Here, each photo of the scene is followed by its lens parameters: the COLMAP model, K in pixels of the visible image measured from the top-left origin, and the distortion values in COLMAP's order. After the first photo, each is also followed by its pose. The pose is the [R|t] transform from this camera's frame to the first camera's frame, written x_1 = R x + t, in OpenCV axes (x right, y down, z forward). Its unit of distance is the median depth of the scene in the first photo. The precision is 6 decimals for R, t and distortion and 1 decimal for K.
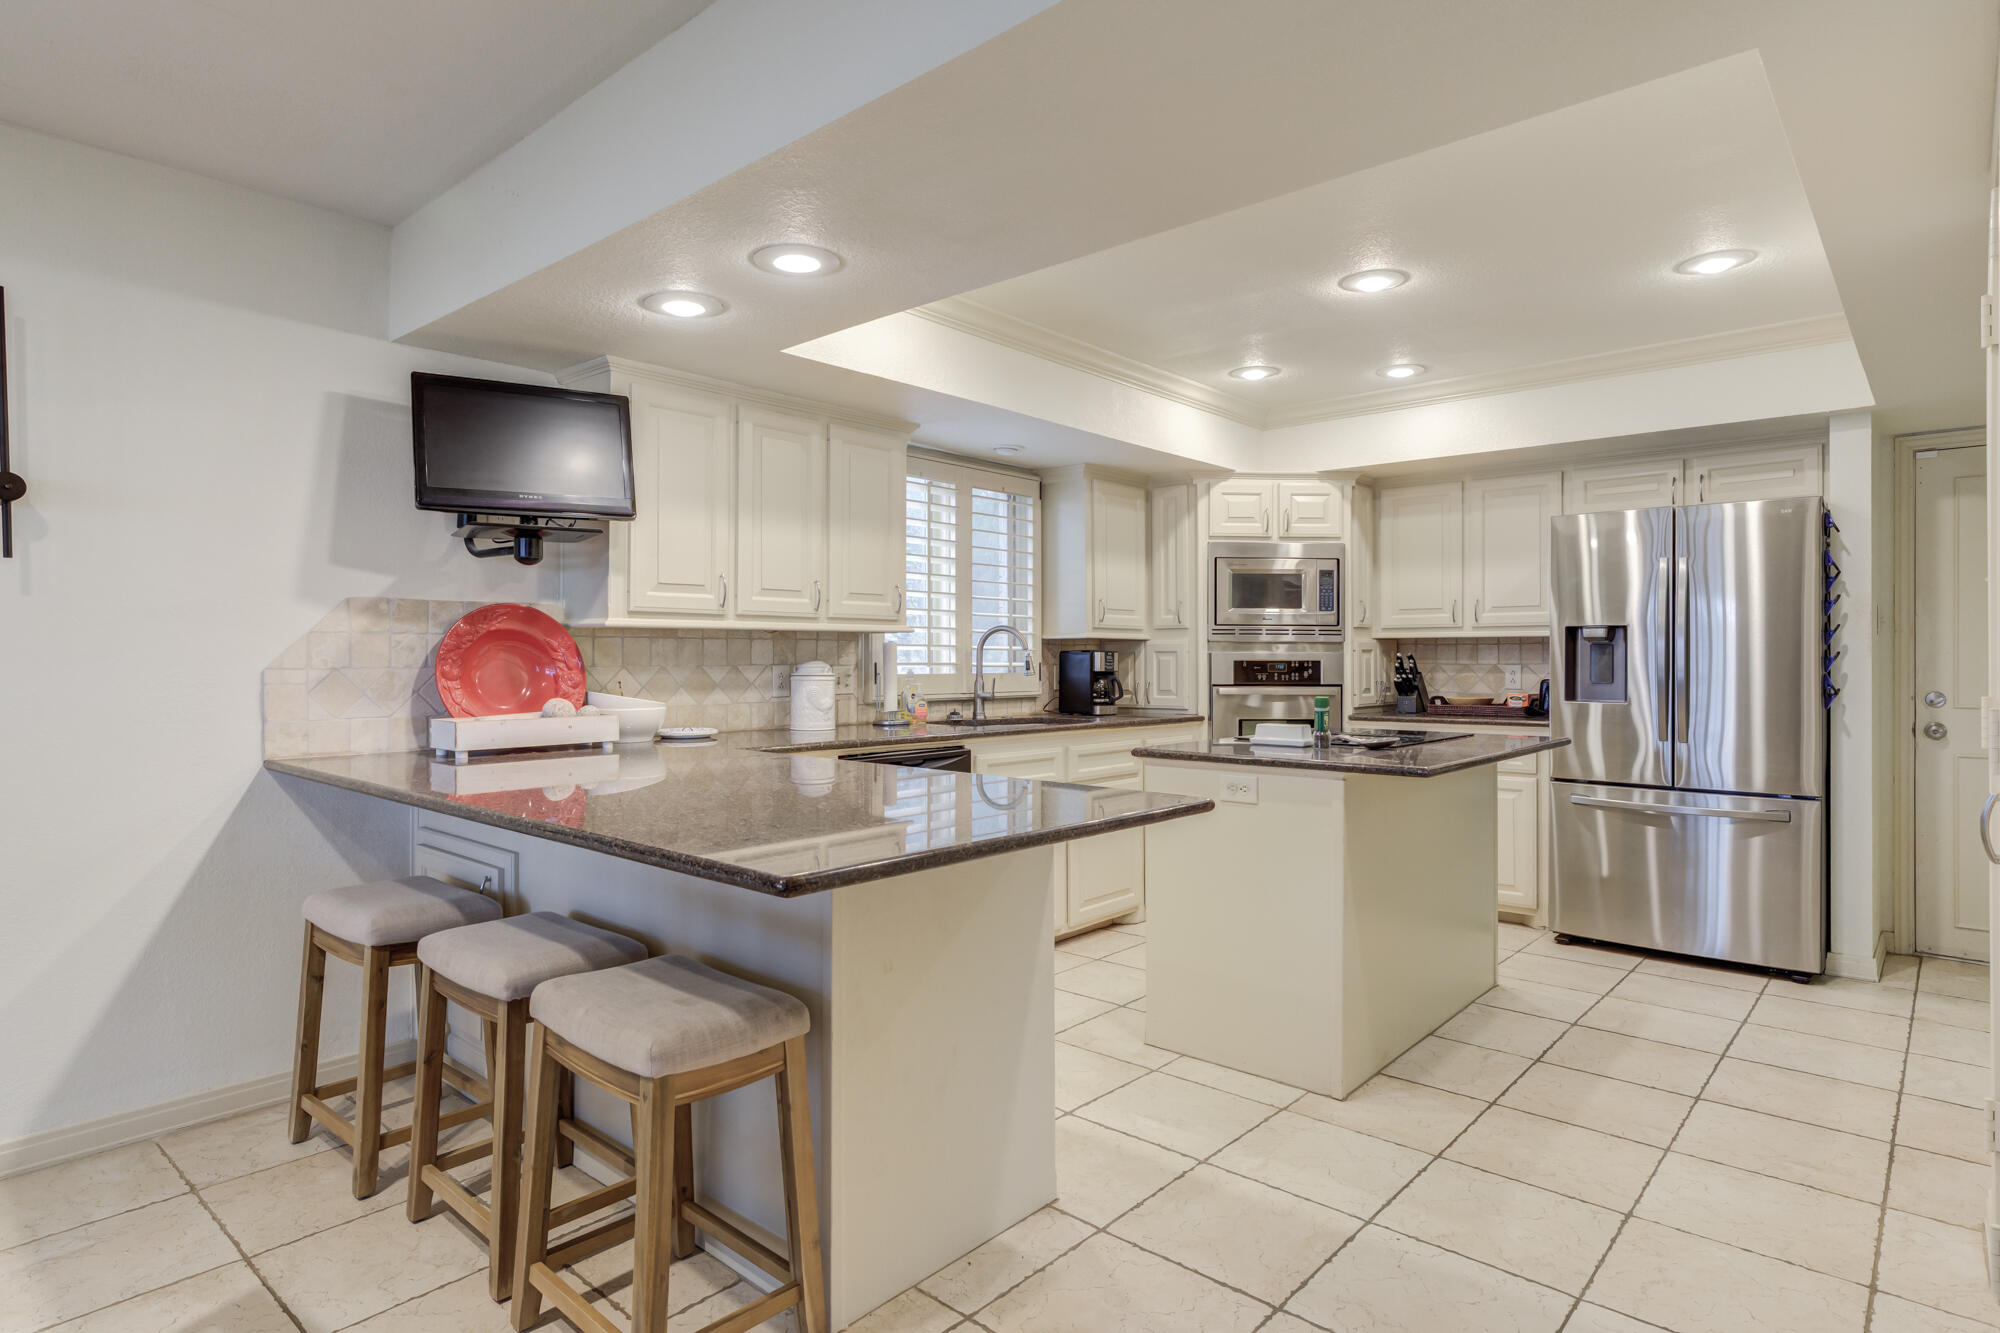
lens RADIAL K [[1066.8, 0, 1000.1], [0, 1066.8, 661.8], [0, 0, 1]] dist [-0.016790, 0.002239]
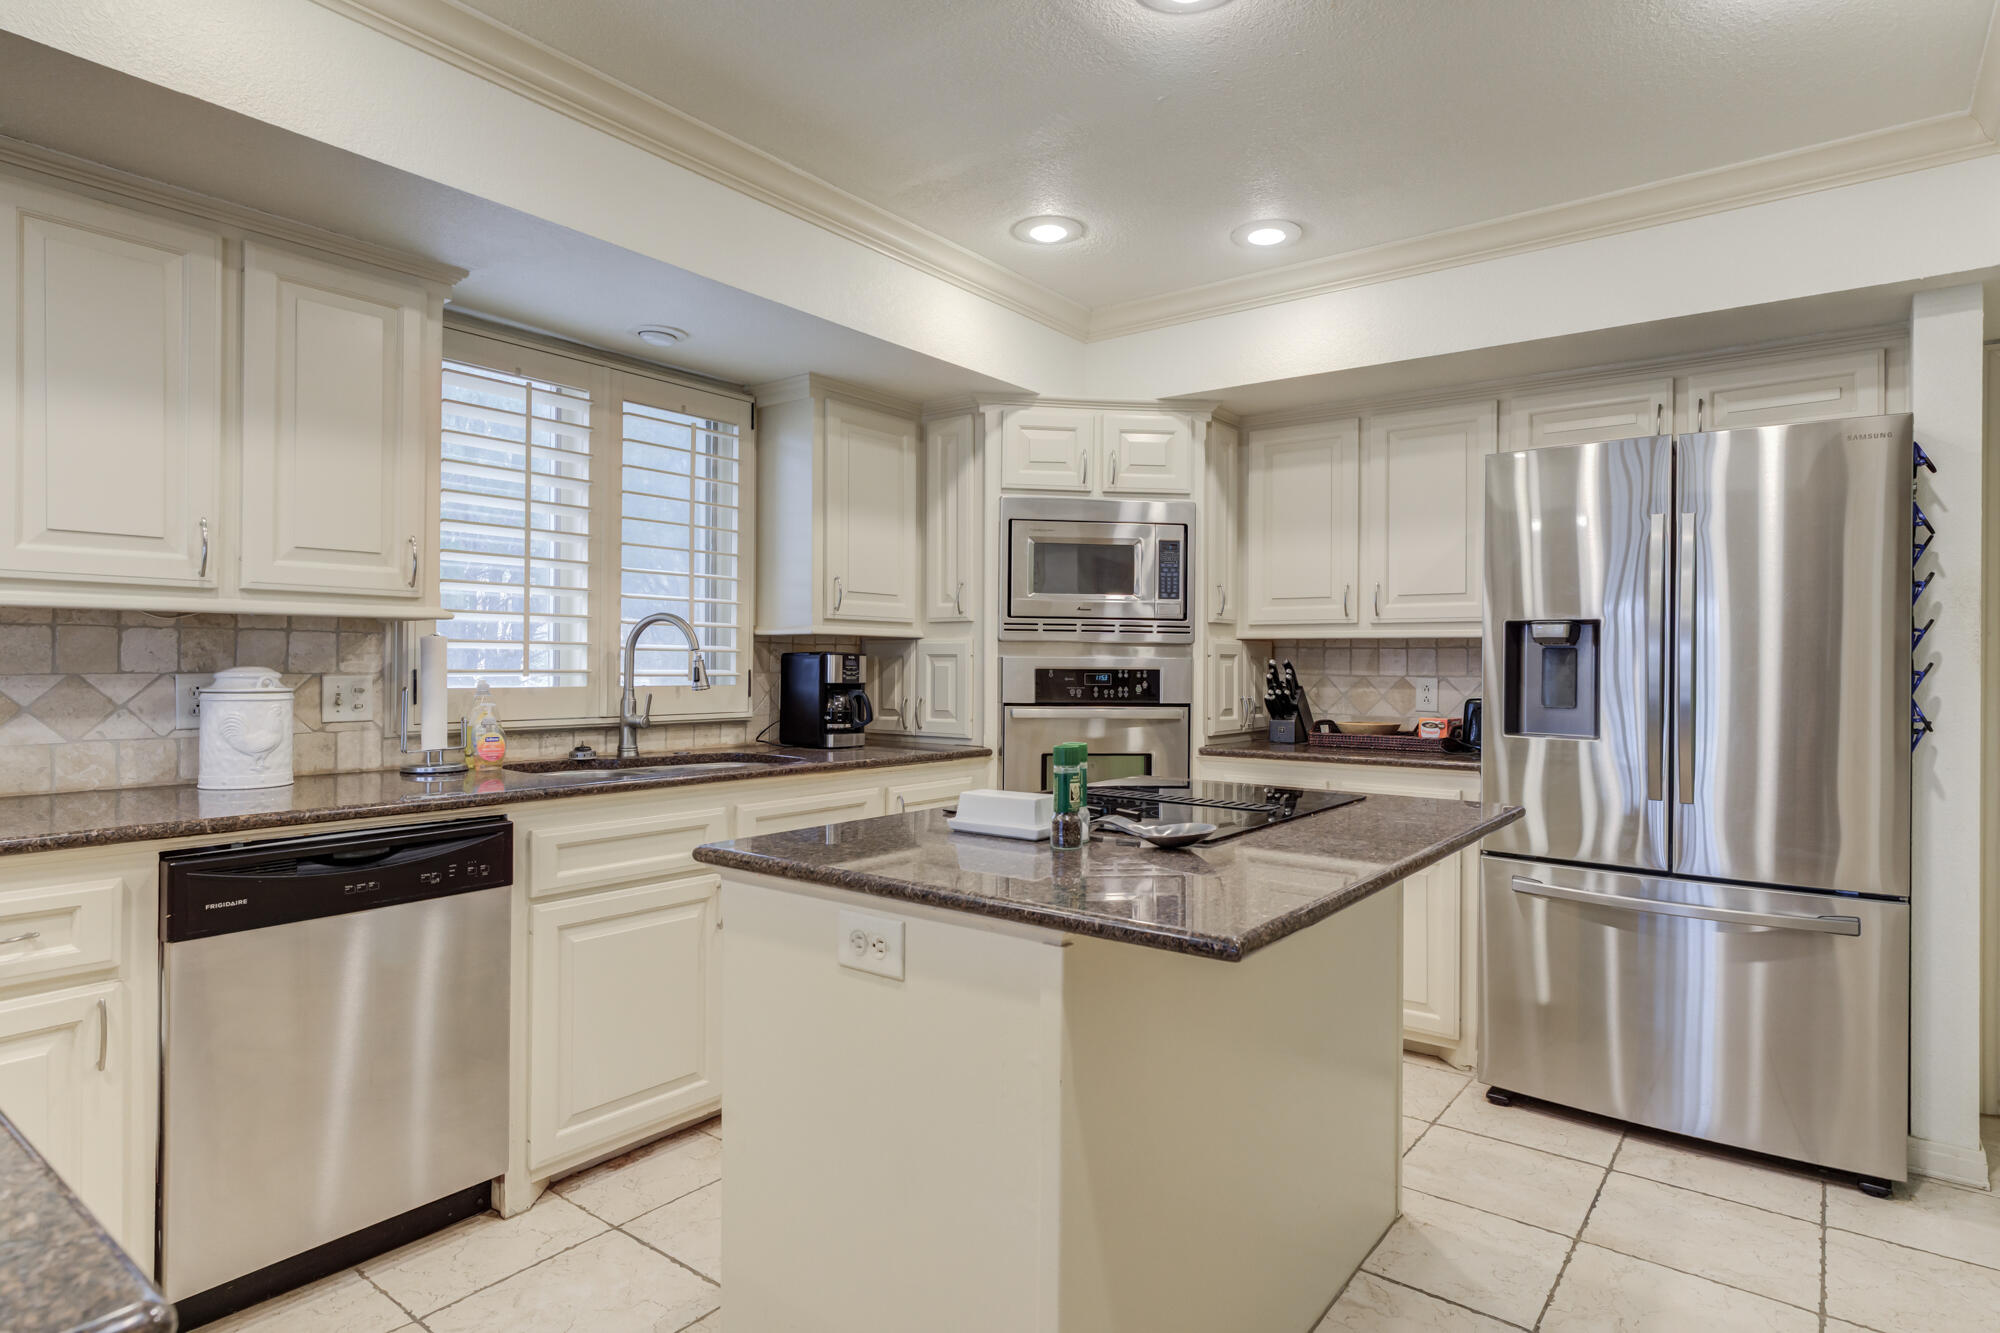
lens RADIAL K [[1066.8, 0, 1003.1], [0, 1066.8, 667.3], [0, 0, 1]] dist [-0.016790, 0.002239]
pose [[0.997160, 0.006595, 0.075026, 0.159818], [-0.006751, 0.999976, 0.001834, -0.003536], [-0.075012, -0.002336, 0.997180, 0.340034]]
